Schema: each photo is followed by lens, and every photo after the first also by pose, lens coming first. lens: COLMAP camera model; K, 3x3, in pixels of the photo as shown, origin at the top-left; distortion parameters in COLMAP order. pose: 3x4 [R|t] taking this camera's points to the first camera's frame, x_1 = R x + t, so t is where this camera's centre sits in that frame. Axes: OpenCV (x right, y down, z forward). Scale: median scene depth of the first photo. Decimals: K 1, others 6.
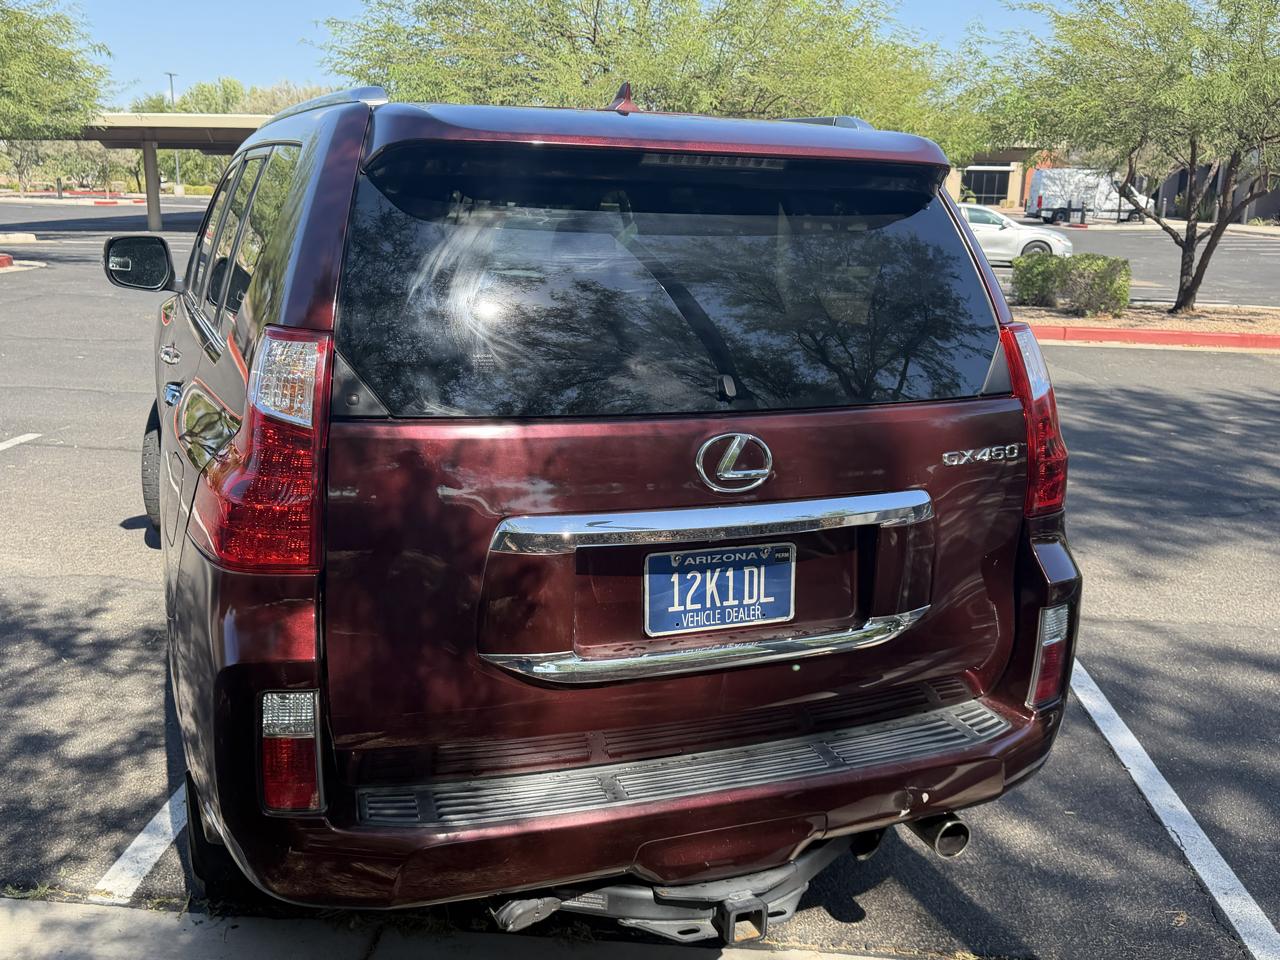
lens RADIAL K [[1299.3, 0, 653.0], [0, 1299.3, 479.0], [0, 0, 1]] dist [0.123767, -0.267408]
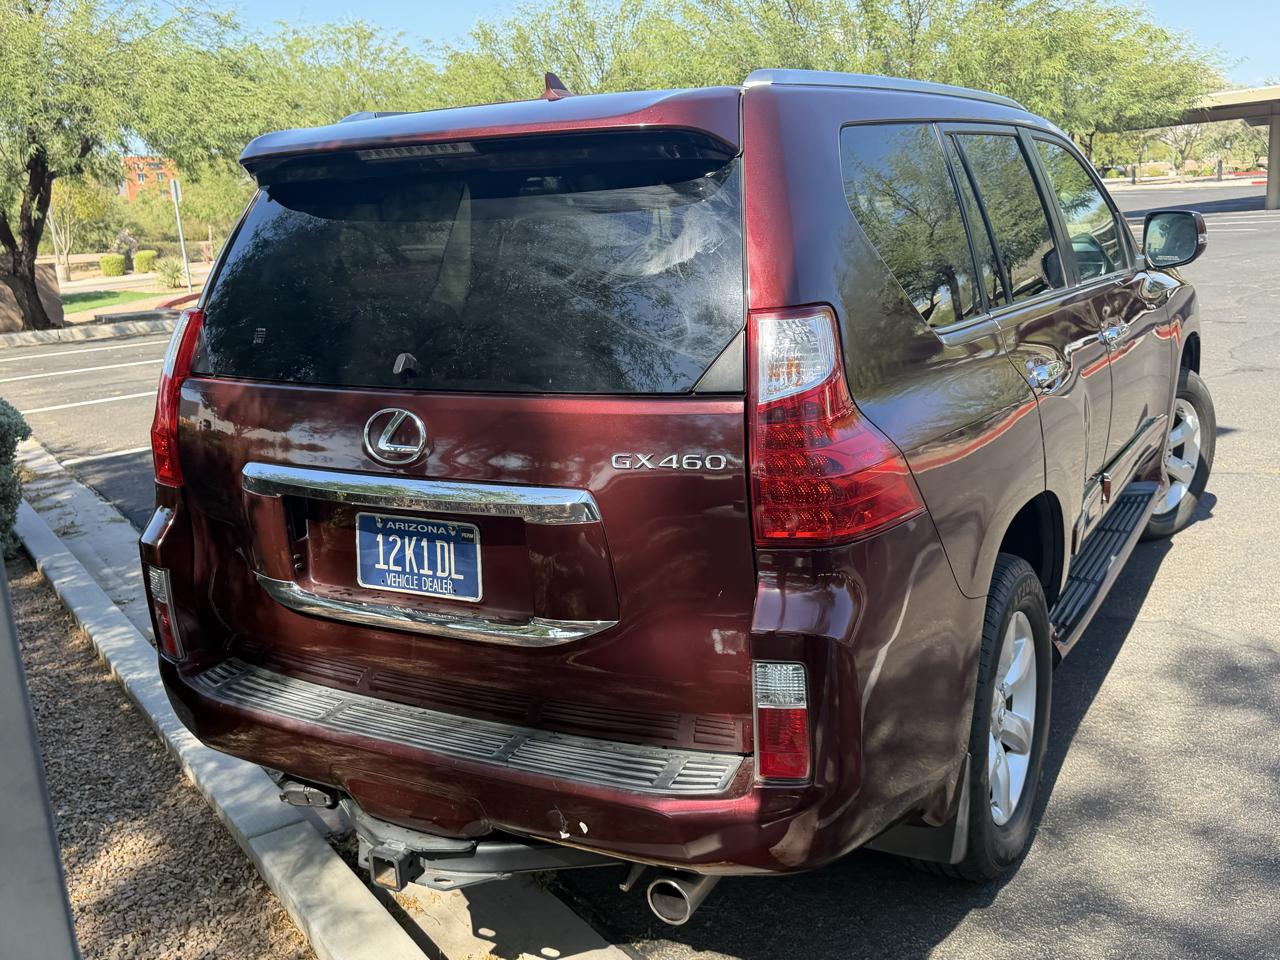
lens RADIAL K [[1299.3, 0, 653.0], [0, 1299.3, 479.0], [0, 0, 1]] dist [0.123767, -0.267408]
pose [[0.593970, 0.113749, -0.796405, 0.995938], [-0.103251, 0.992545, 0.064758, -0.065919], [0.797834, 0.043765, 0.601287, 0.511747]]
